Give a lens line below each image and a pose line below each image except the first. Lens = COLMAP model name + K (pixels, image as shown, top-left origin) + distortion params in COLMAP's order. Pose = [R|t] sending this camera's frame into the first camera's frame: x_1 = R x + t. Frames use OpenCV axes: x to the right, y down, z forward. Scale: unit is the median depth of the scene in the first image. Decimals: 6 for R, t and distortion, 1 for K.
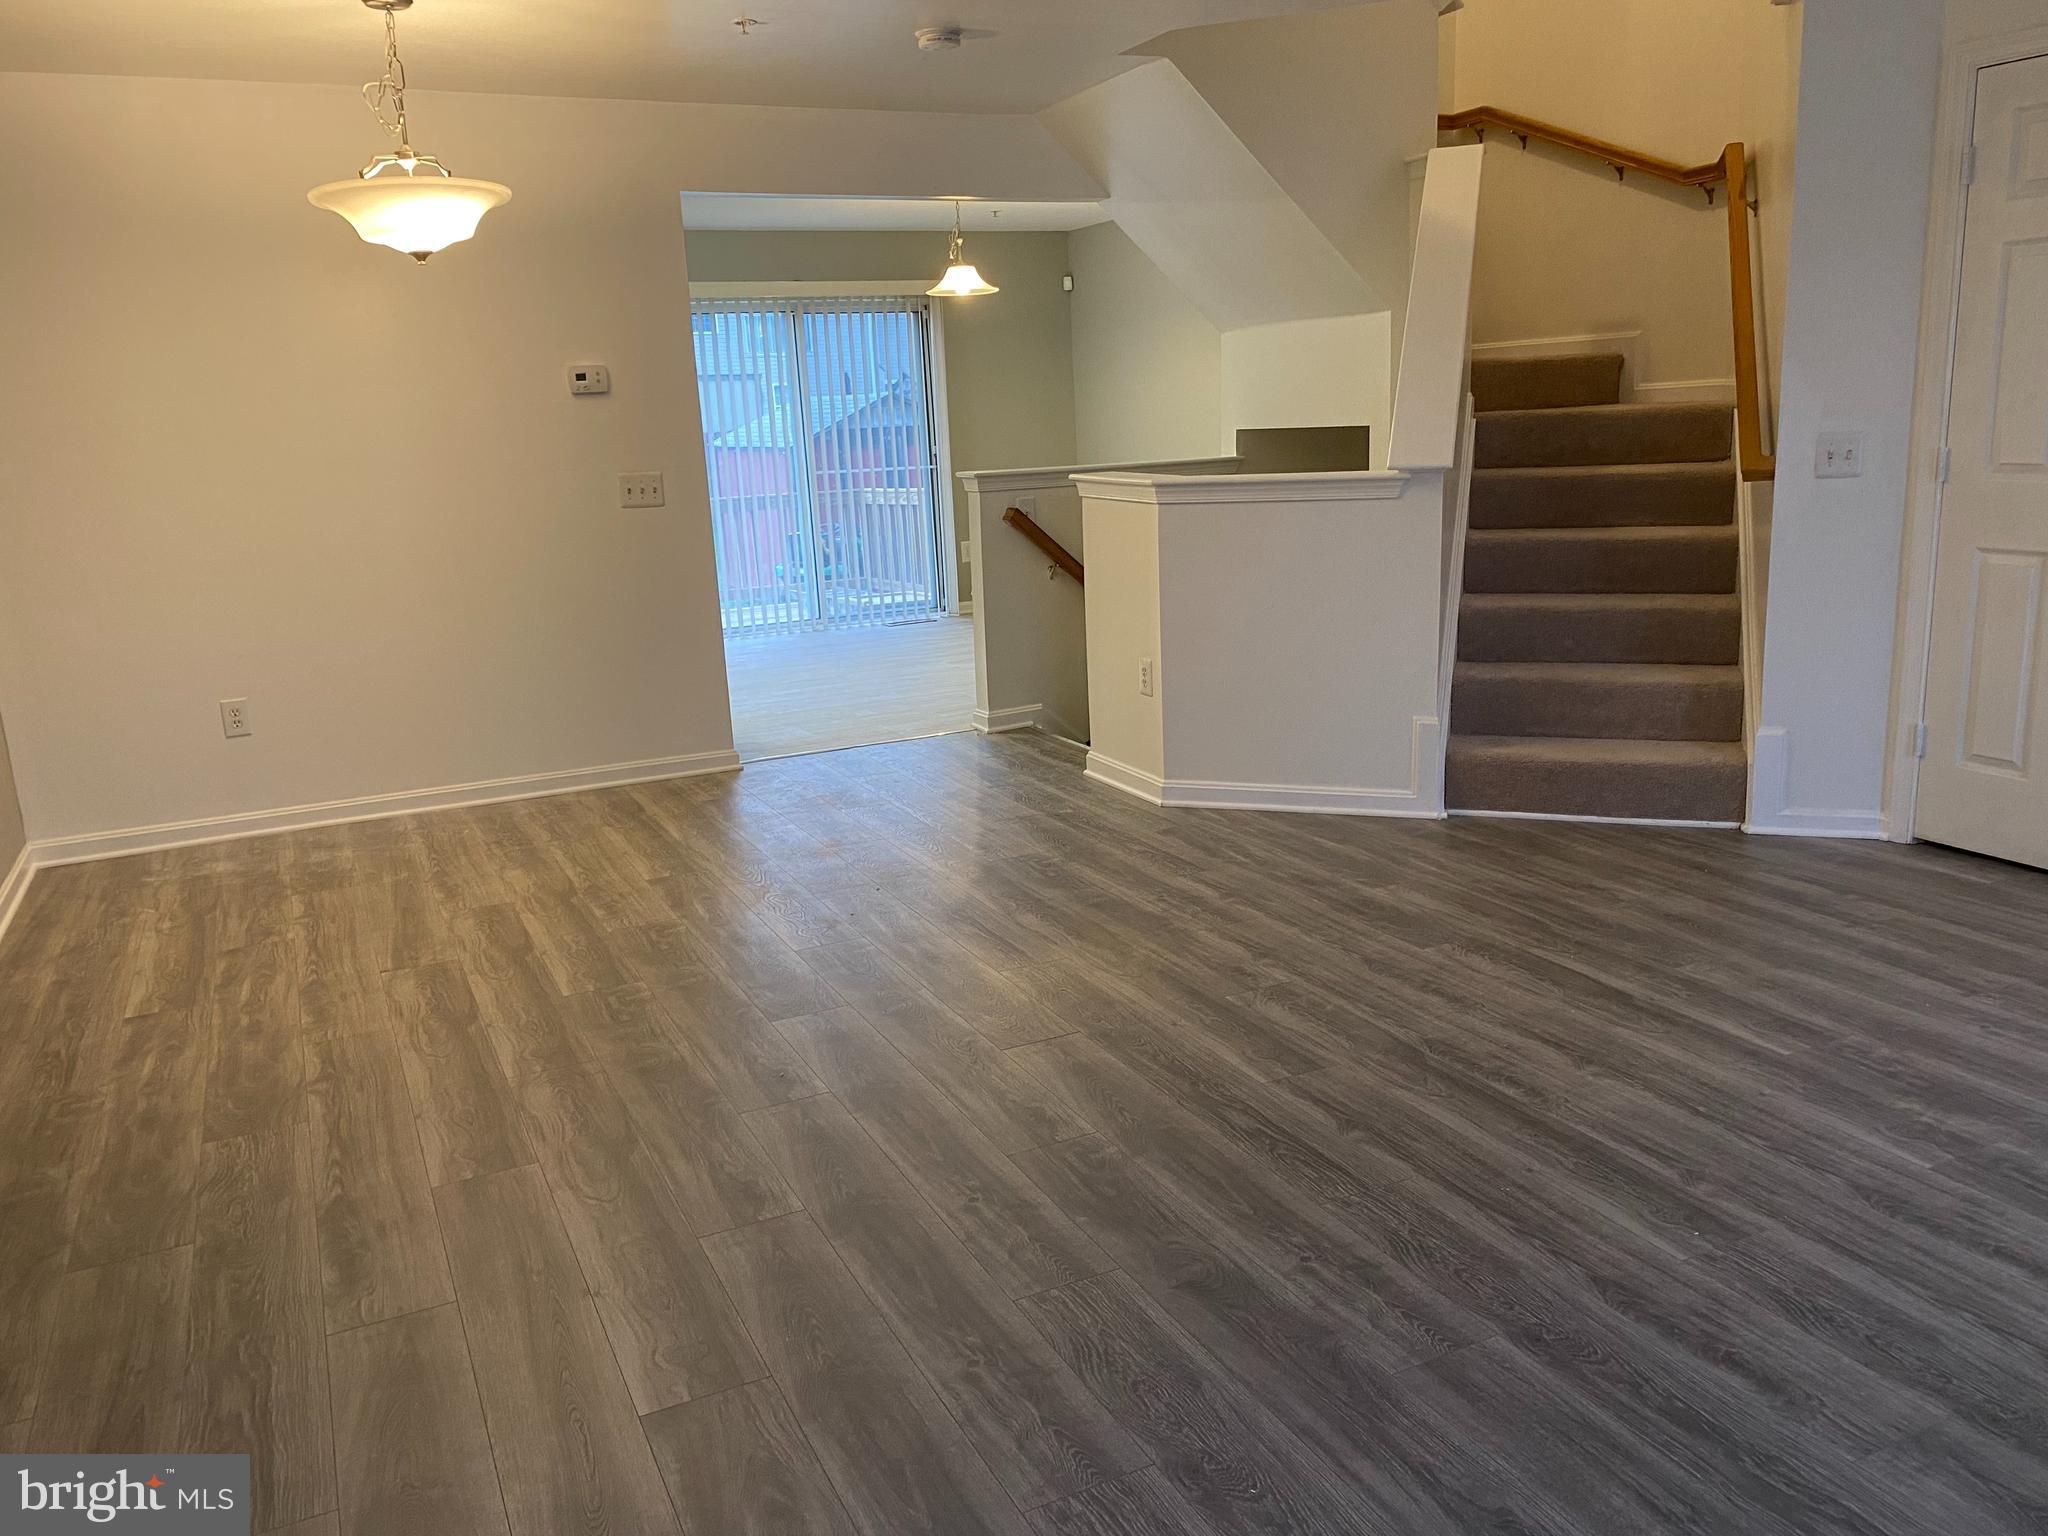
lens RADIAL K [[1571.5, 0, 1028.5], [0, 1571.5, 757.0], [0, 0, 1]] dist [0.017864, -0.013119]
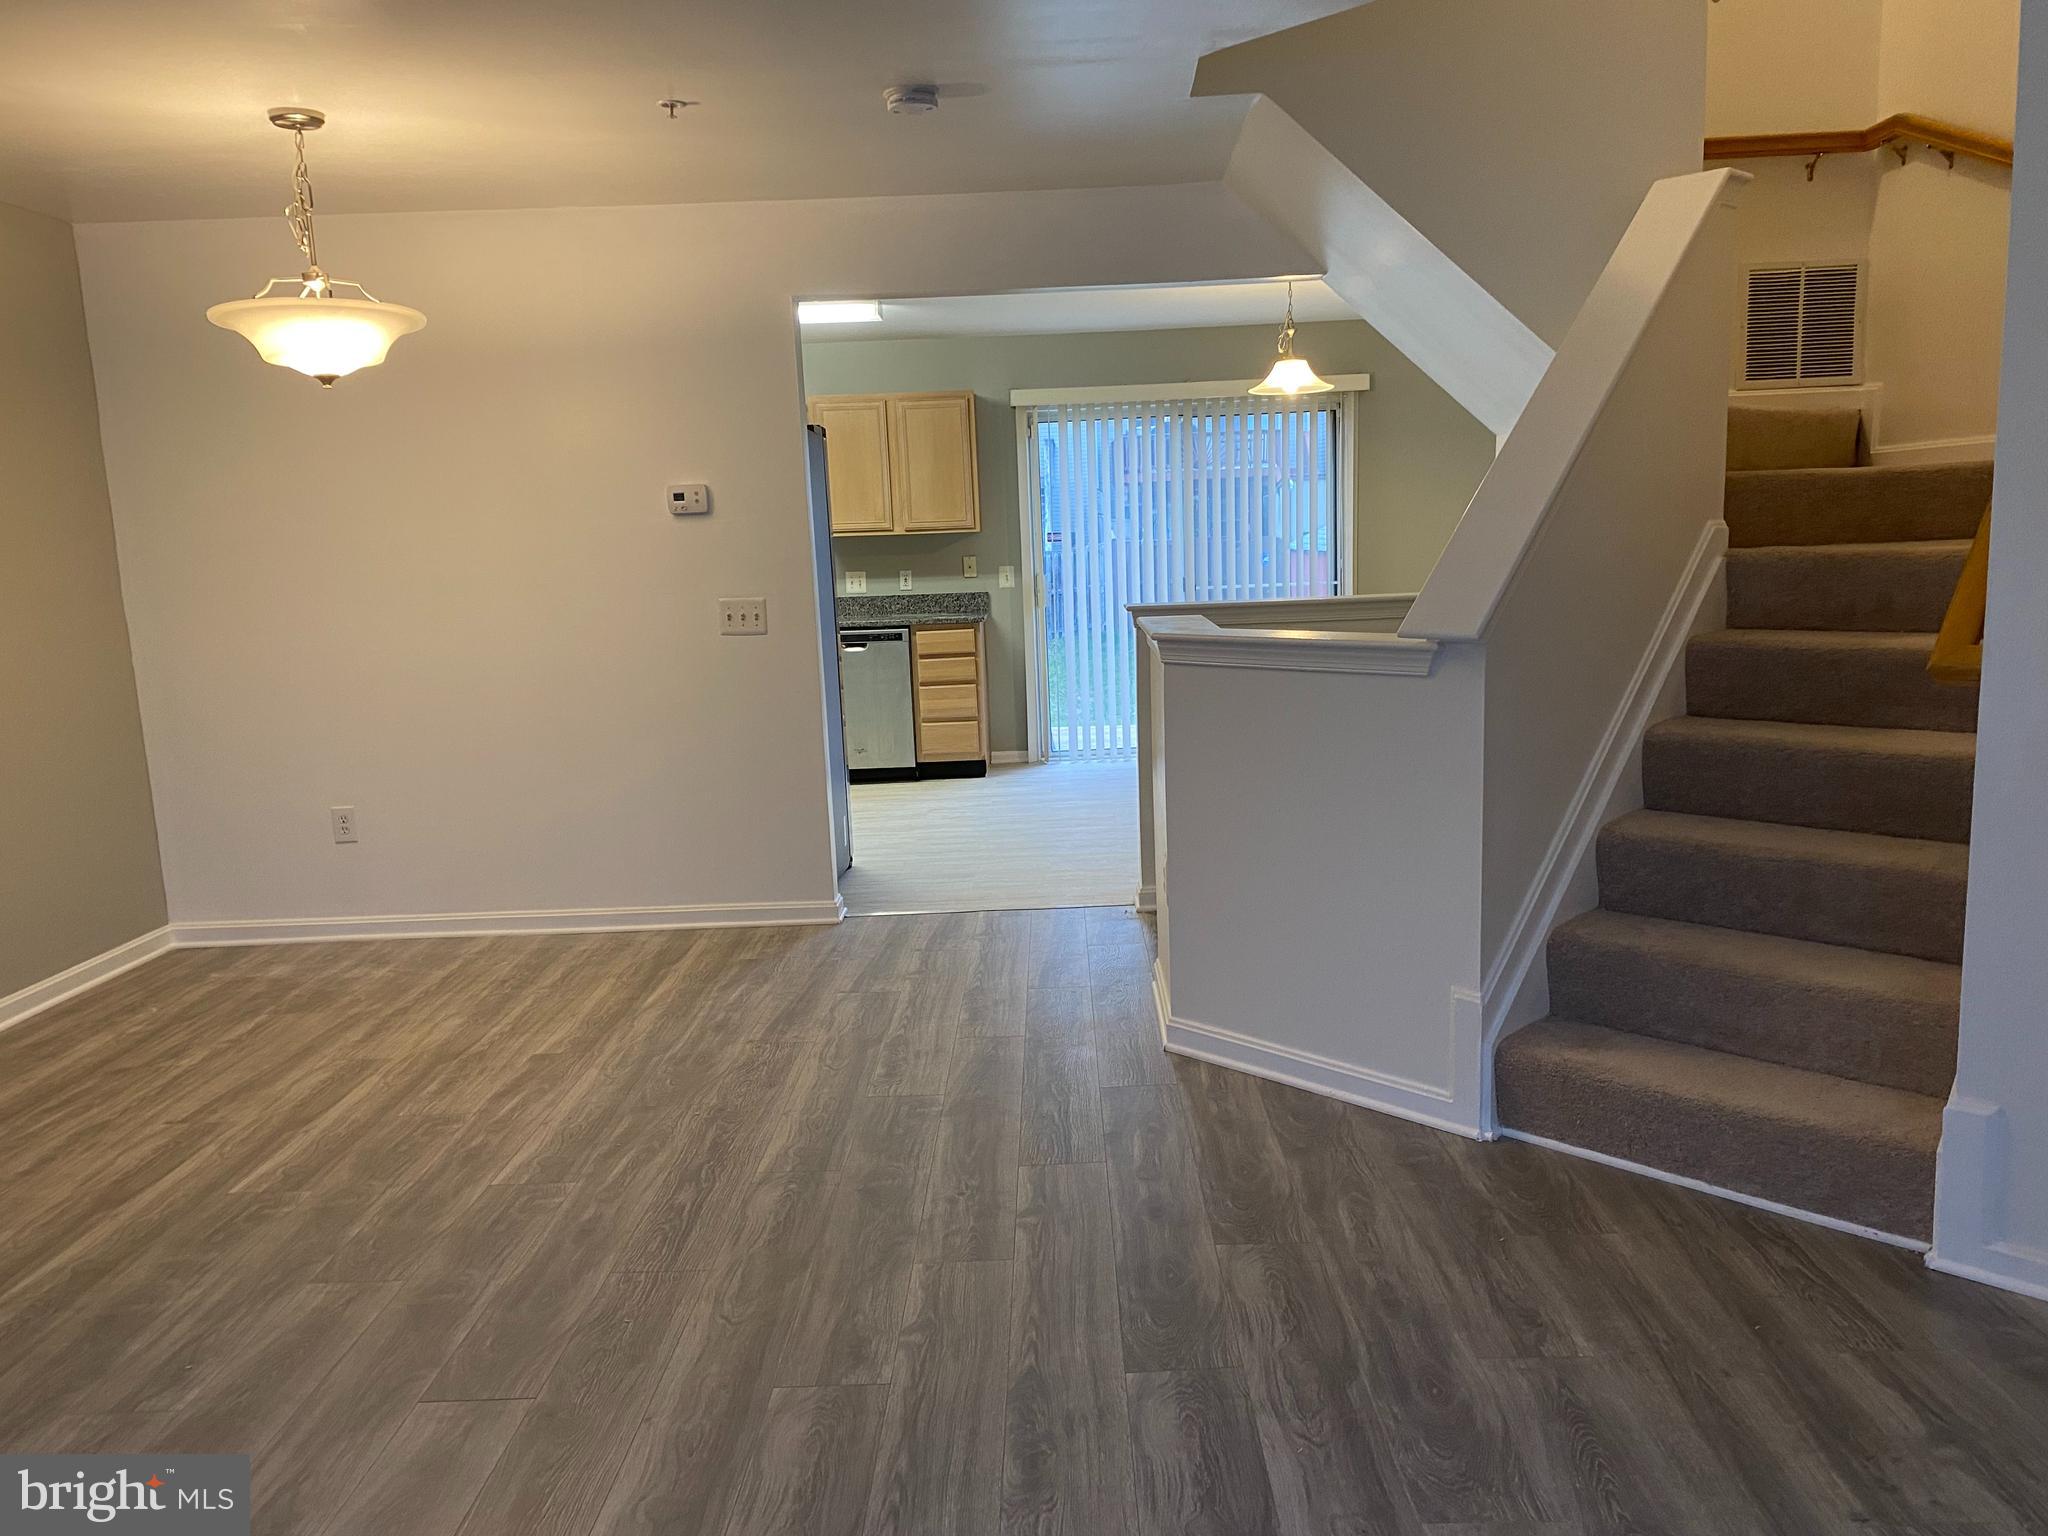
lens RADIAL K [[1571.5, 0, 1024.1], [0, 1571.5, 788.7], [0, 0, 1]] dist [0.017864, -0.013119]
pose [[0.896615, 0.083301, -0.434904, 0.383779], [-0.099701, 0.994905, -0.014983, -0.086603], [0.431440, 0.056794, 0.900352, 0.294653]]
